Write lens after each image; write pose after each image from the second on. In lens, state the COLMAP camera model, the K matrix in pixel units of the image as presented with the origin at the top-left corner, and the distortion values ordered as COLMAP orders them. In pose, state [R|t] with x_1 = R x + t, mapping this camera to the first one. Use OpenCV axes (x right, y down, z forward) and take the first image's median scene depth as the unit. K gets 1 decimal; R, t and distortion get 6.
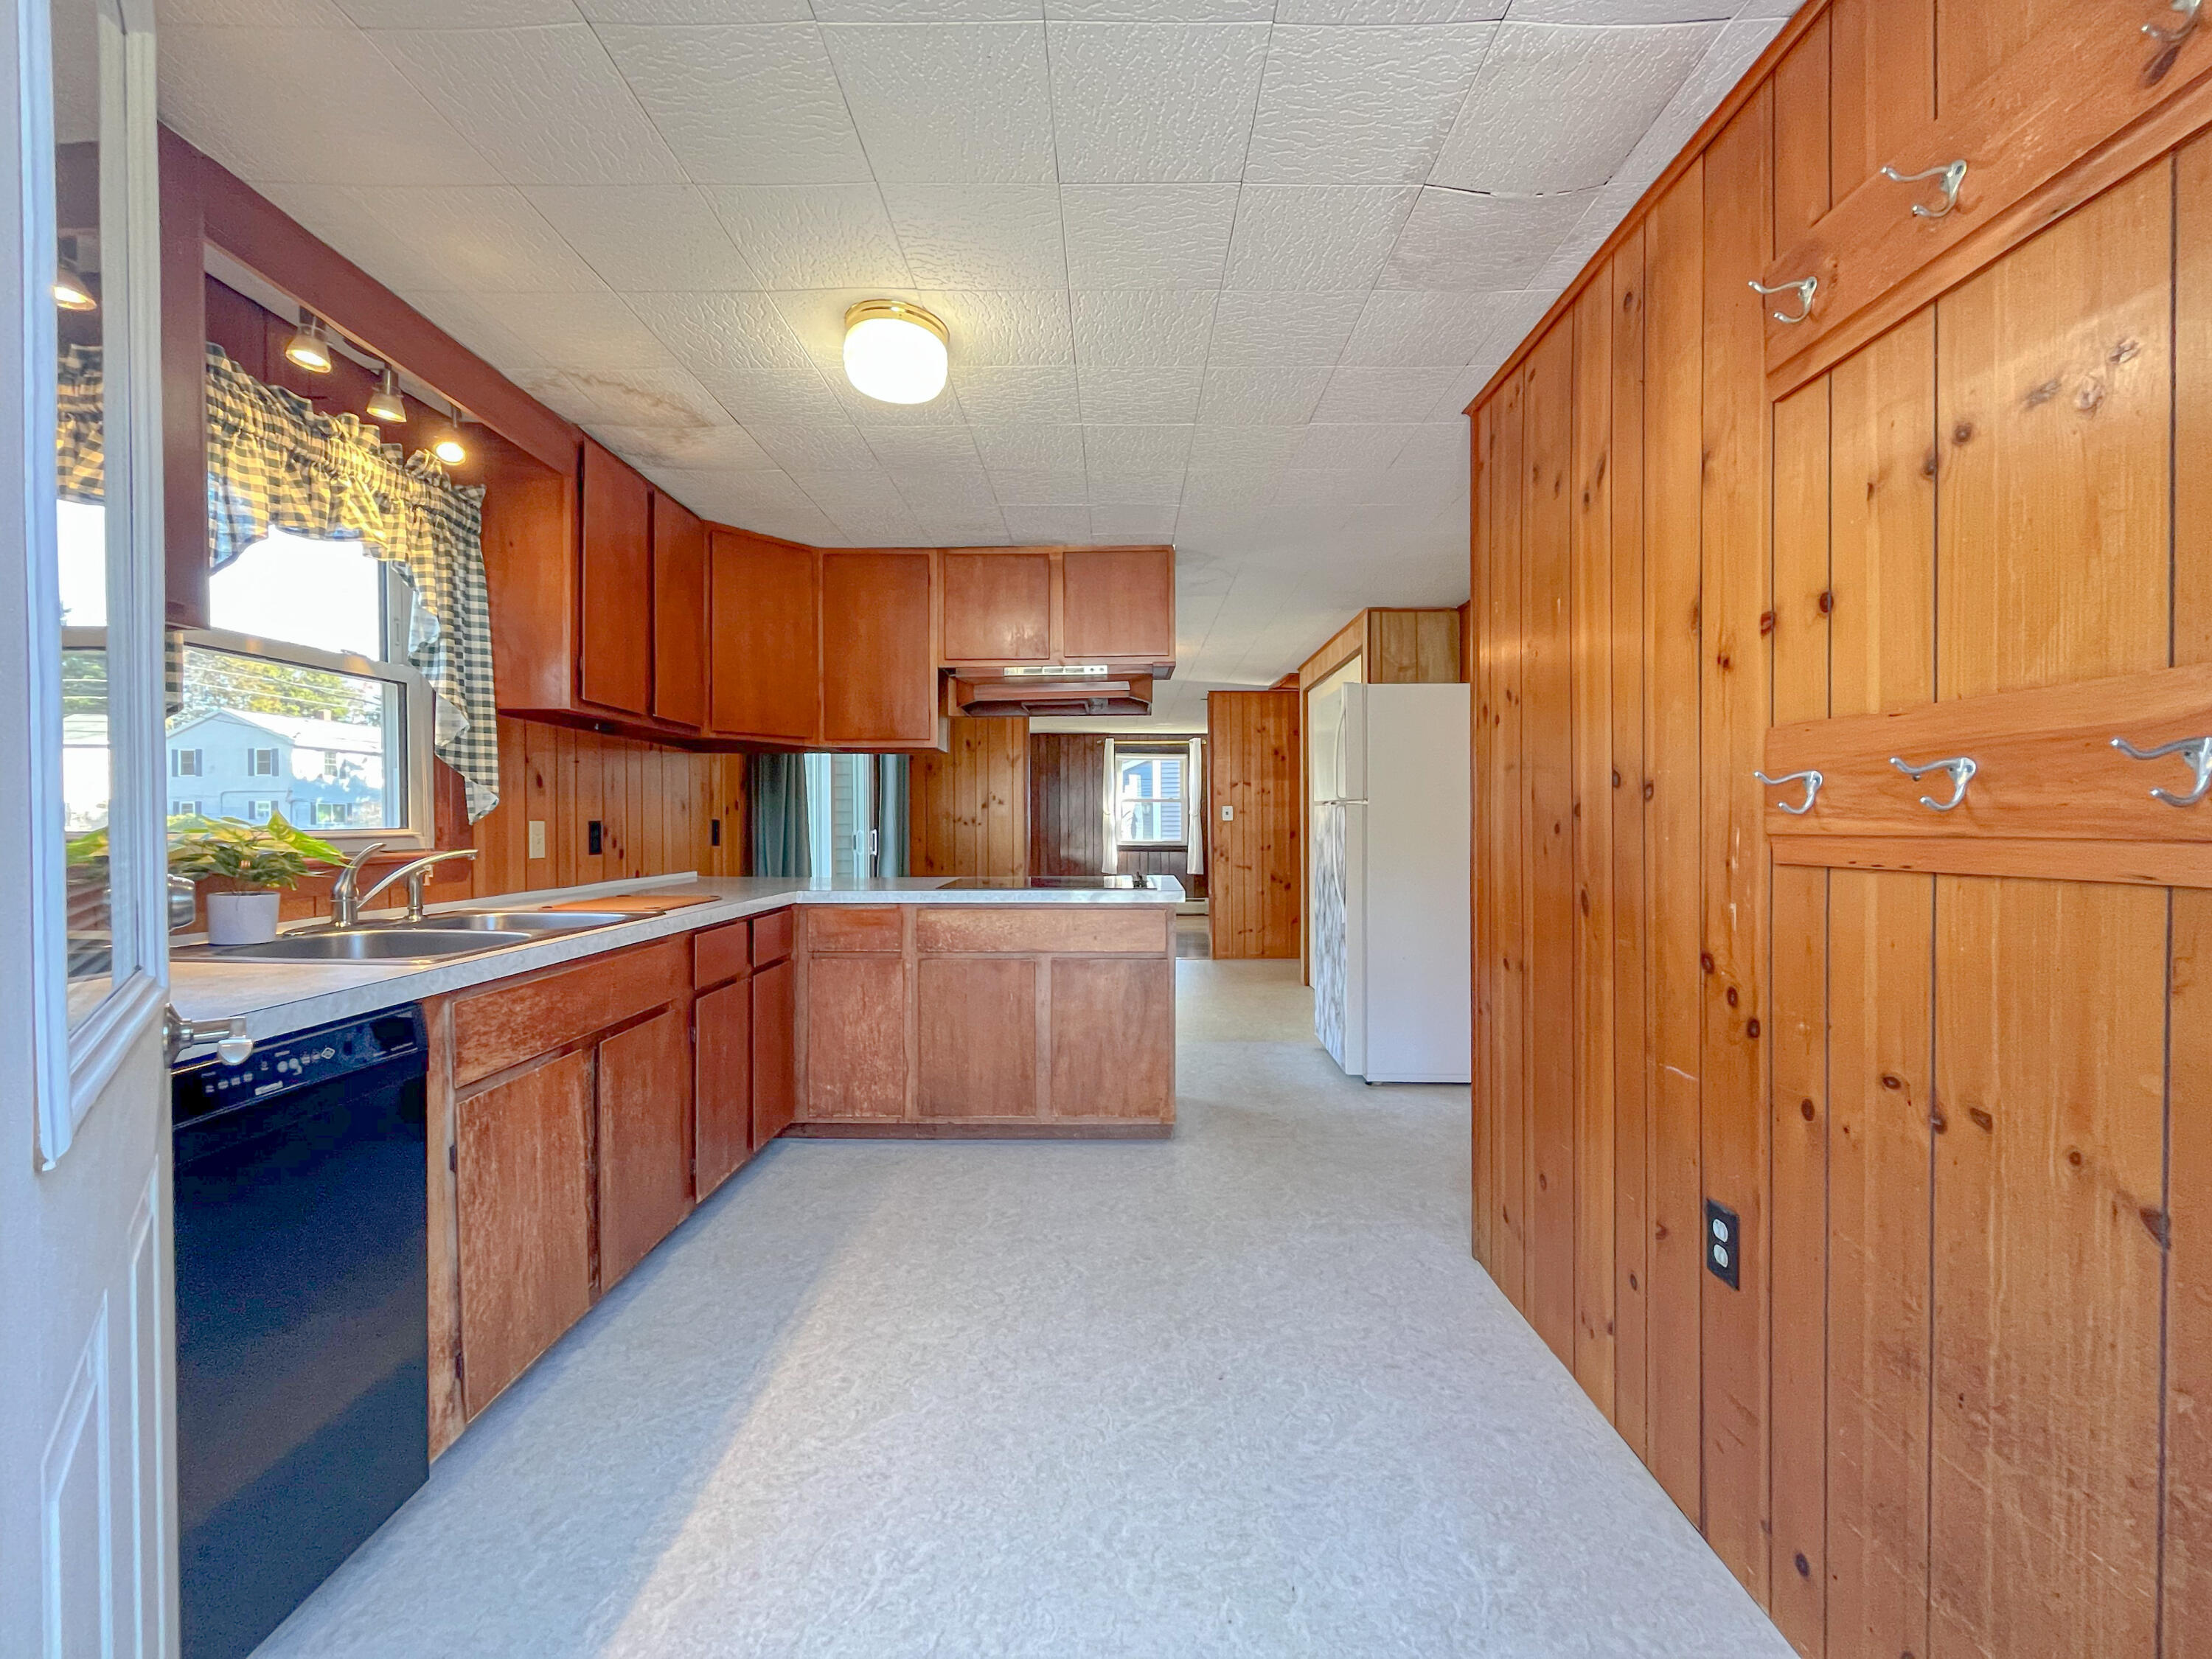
lens RADIAL K [[902.8, 0, 1113.9], [0, 902.8, 850.0], [0, 0, 1]] dist [-0.002773, -0.000322]
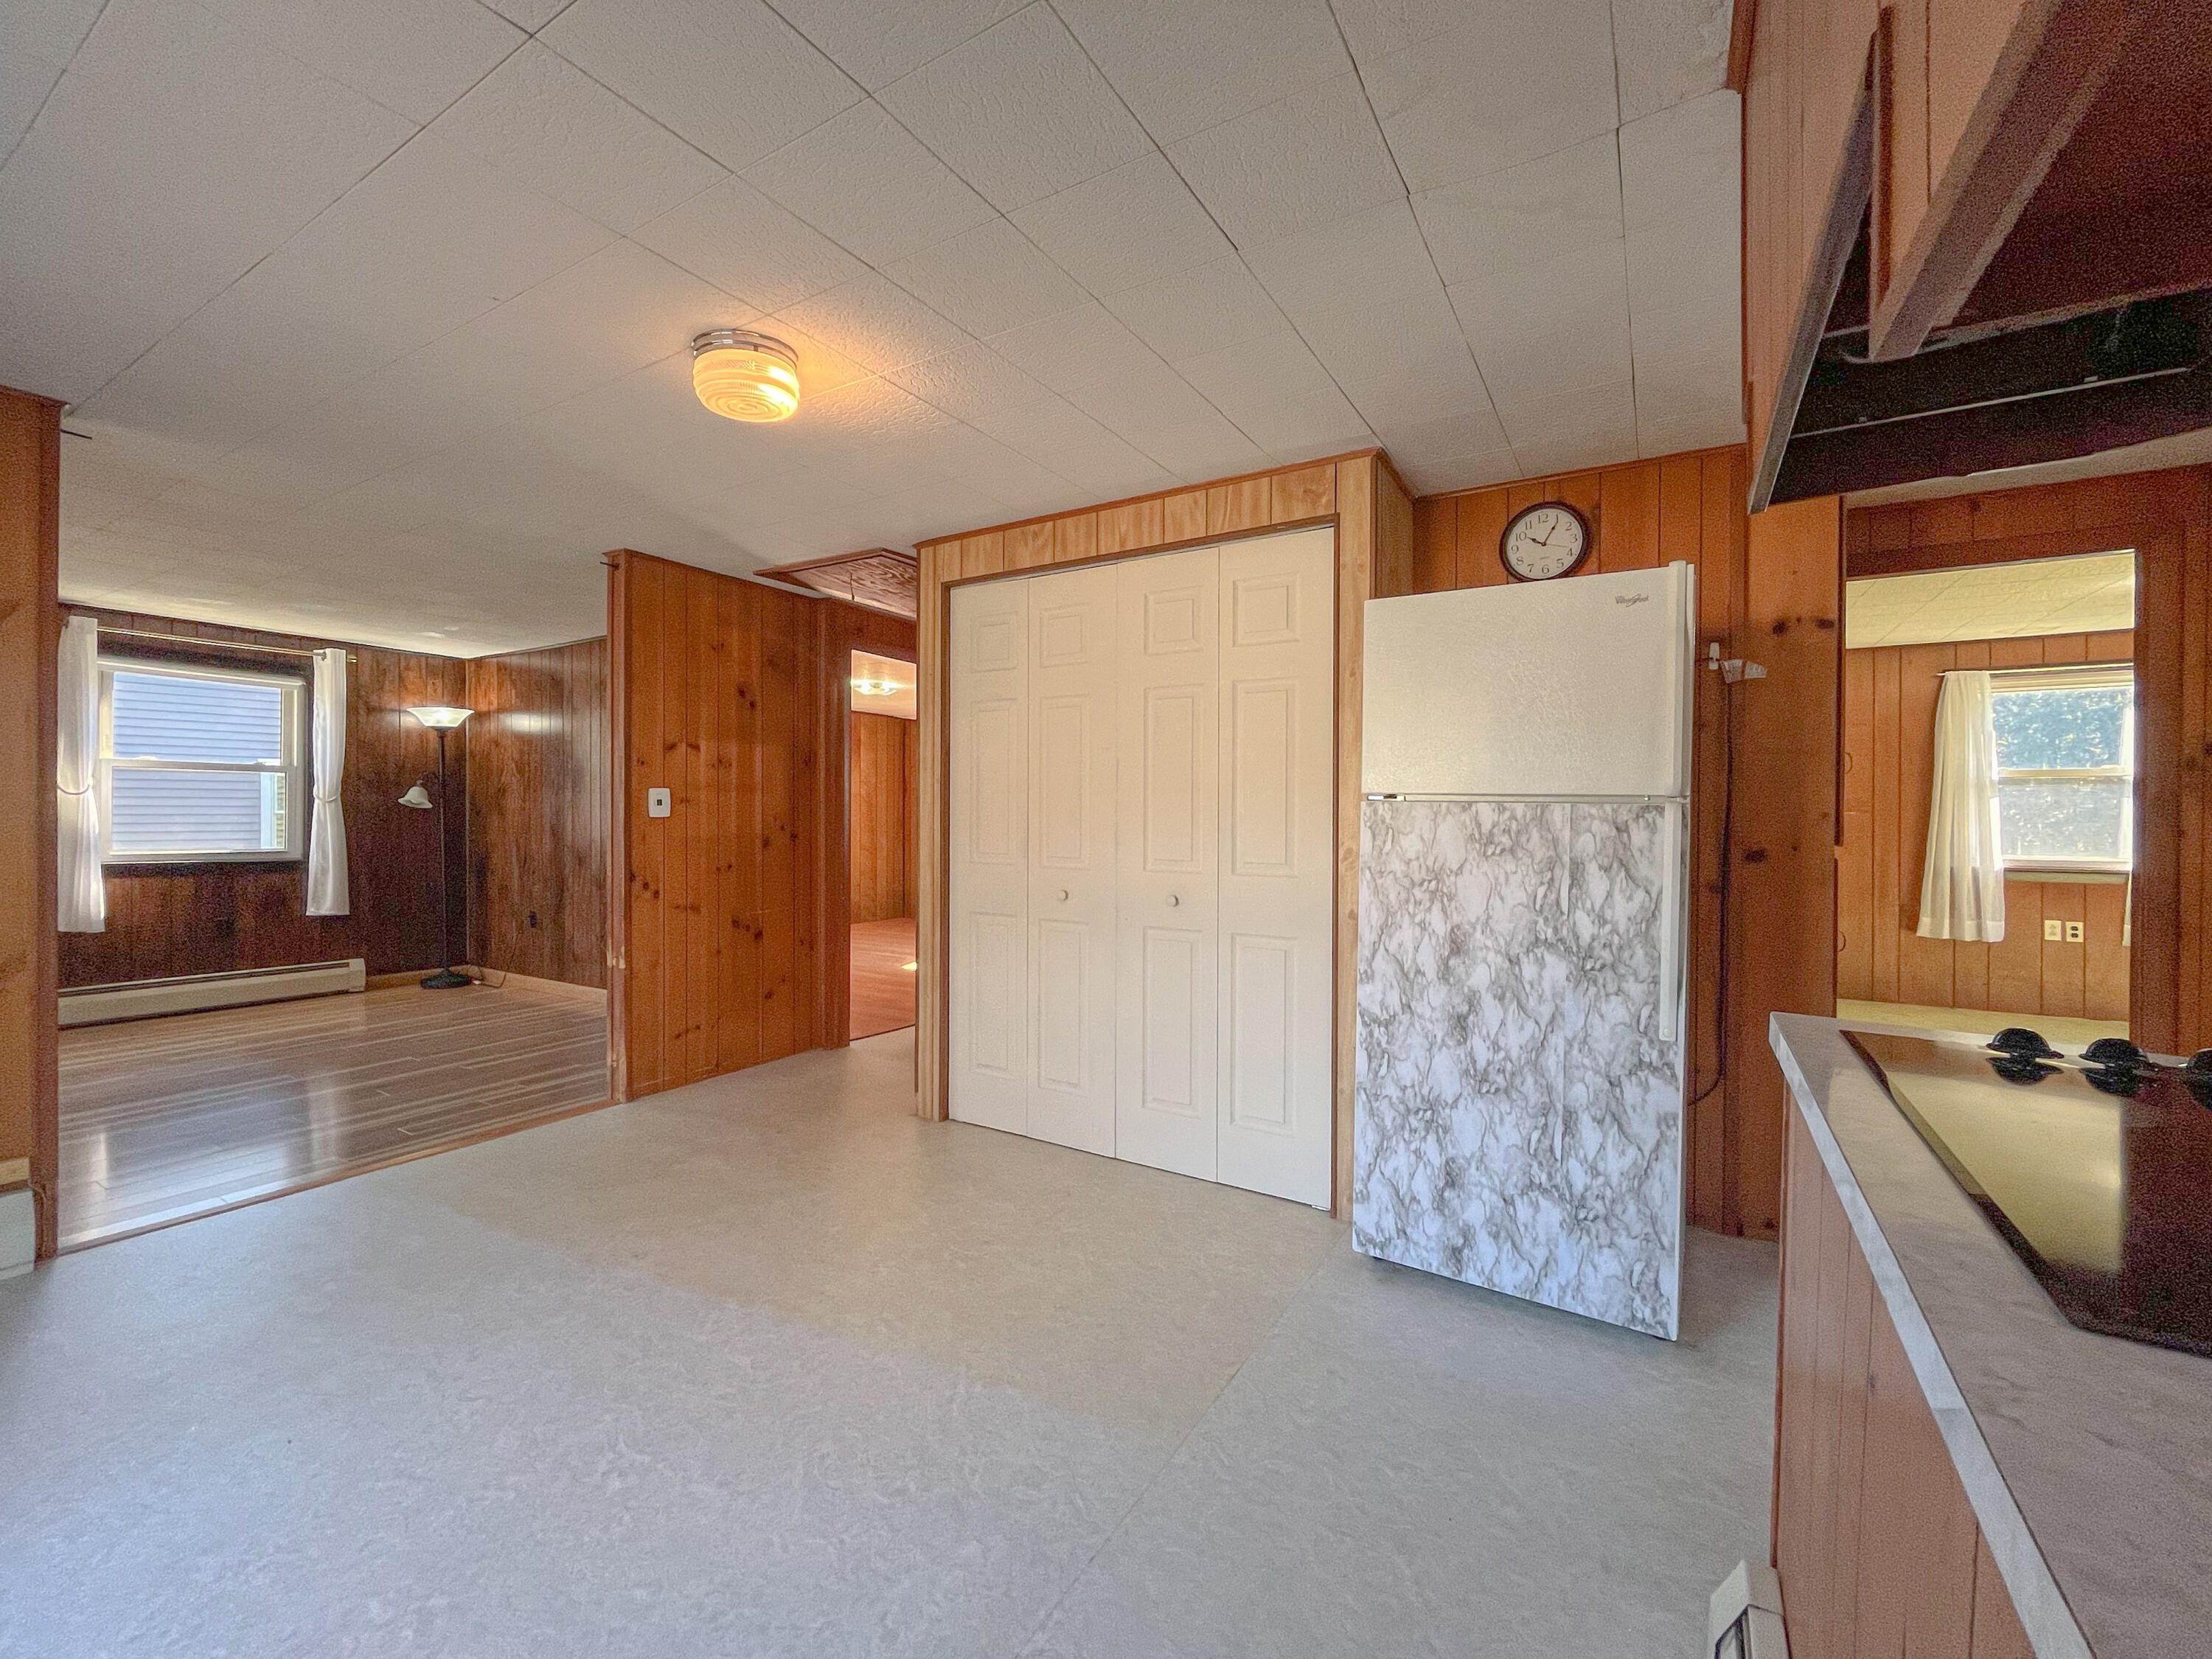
lens RADIAL K [[910.4, 0, 1106.5], [0, 910.4, 818.9], [0, 0, 1]] dist [-0.002645, -0.000040]
pose [[0.518974, 0.002524, 0.854786, -0.176238], [0.015562, 0.999802, -0.012401, -0.021542], [-0.854648, 0.019738, 0.518832, 0.525565]]
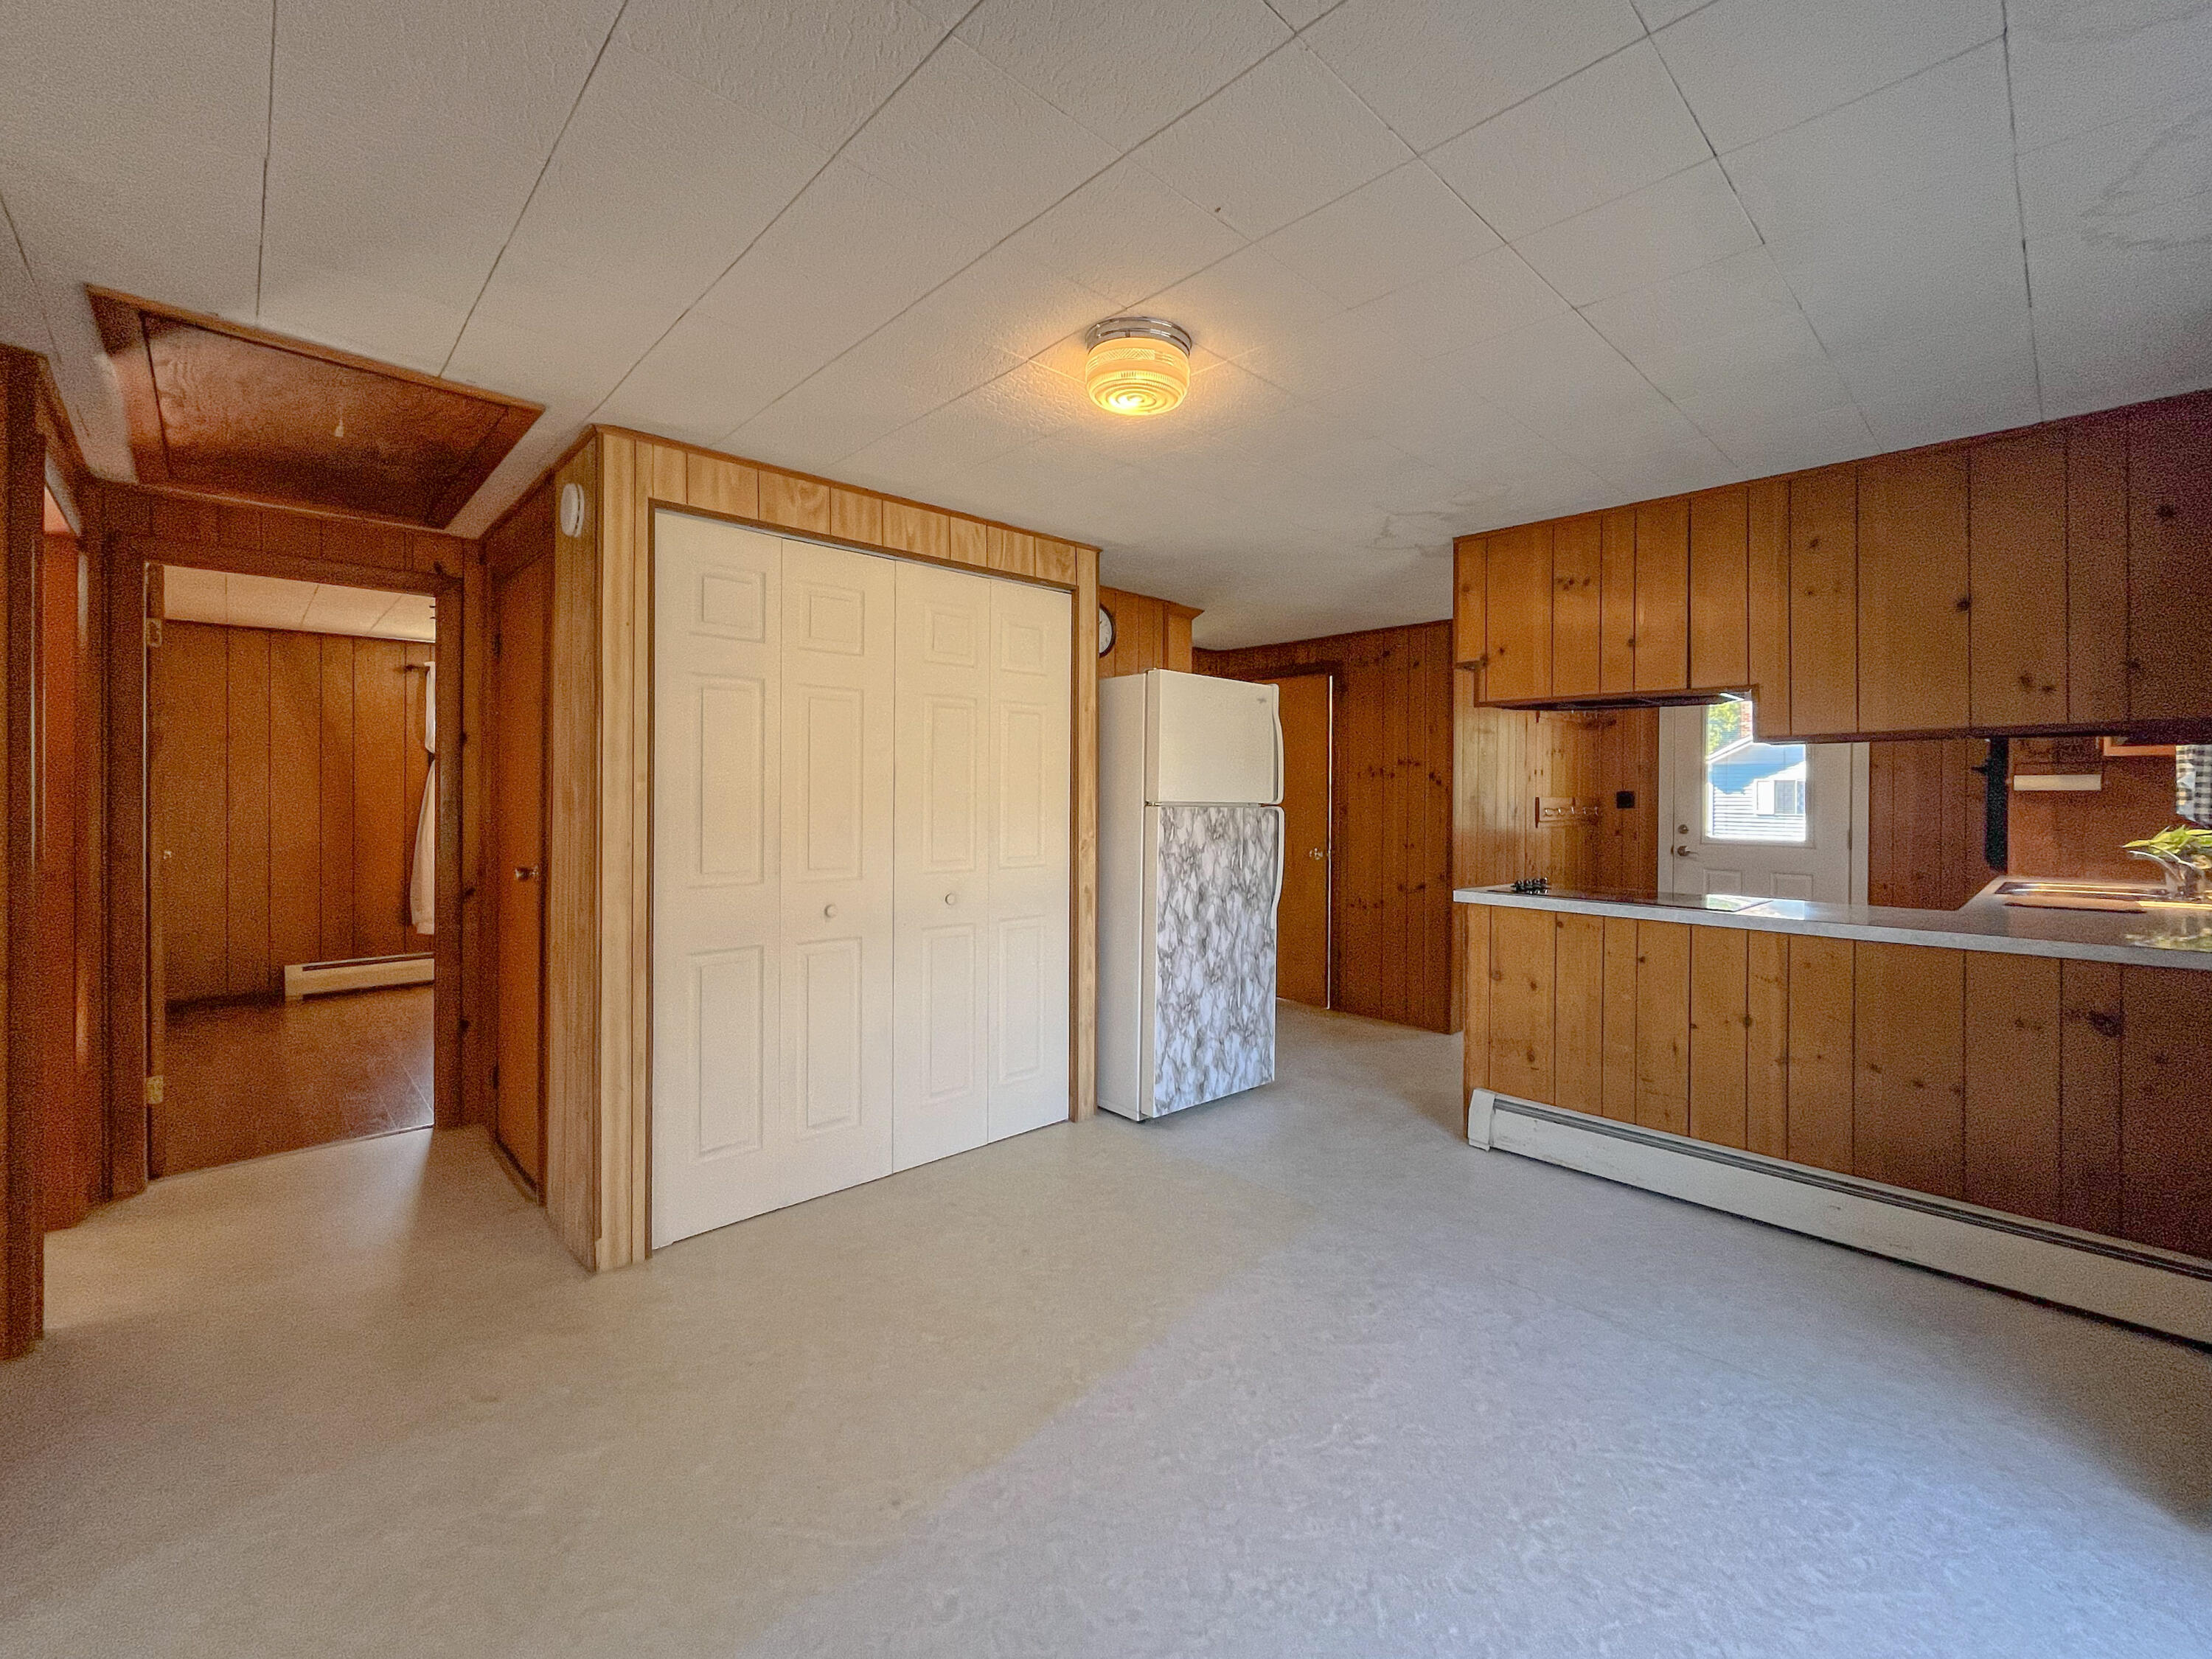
lens RADIAL K [[923.0, 0, 1117.0], [0, 923.0, 799.3], [0, 0, 1]] dist [-0.003924, -0.000453]
pose [[-0.694681, -0.001825, 0.719316, -0.180722], [0.019207, 0.999593, 0.021085, -0.043999], [-0.719062, 0.028463, -0.694363, 0.946921]]
